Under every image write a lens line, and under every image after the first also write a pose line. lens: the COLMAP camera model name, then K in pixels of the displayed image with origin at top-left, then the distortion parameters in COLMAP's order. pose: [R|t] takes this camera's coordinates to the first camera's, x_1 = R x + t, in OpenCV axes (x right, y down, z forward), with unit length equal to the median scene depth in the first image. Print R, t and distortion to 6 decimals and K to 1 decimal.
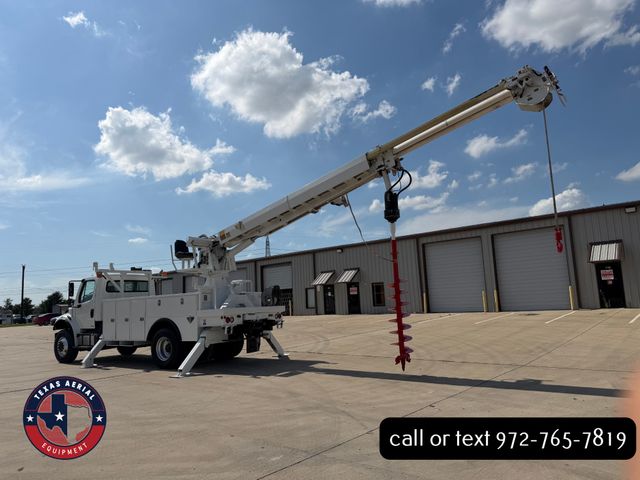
lens RADIAL K [[453.7, 0, 328.8], [0, 453.7, 239.8], [0, 0, 1]] dist [0.059478, -0.062487]
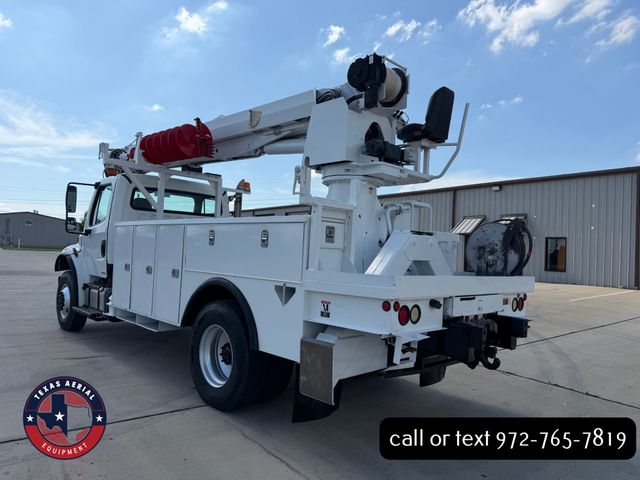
lens RADIAL K [[453.7, 0, 319.9], [0, 453.7, 256.9], [0, 0, 1]] dist [0.059478, -0.062487]
pose [[0.969954, 0.091421, -0.225460, -0.165085], [-0.056333, 0.985923, 0.157425, 0.075237], [0.236678, -0.139994, 0.961449, 0.556433]]
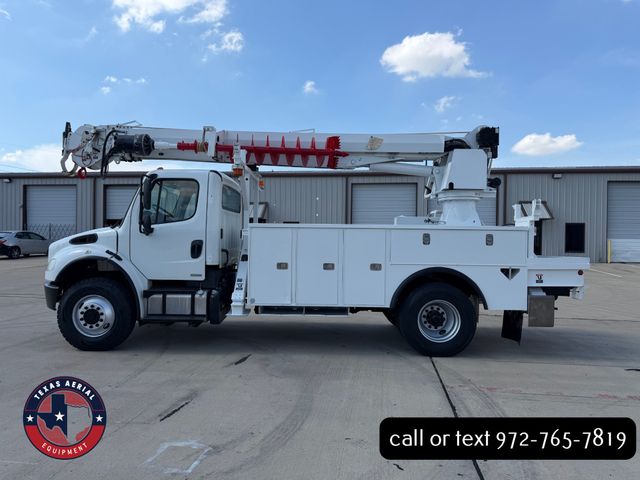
lens RADIAL K [[453.7, 0, 318.7], [0, 453.7, 238.0], [0, 0, 1]] dist [0.059478, -0.062487]
pose [[0.846105, 0.059695, 0.529663, -0.644712], [-0.125491, 0.988085, 0.089104, 0.089695], [-0.518033, -0.141860, 0.843515, 0.527526]]
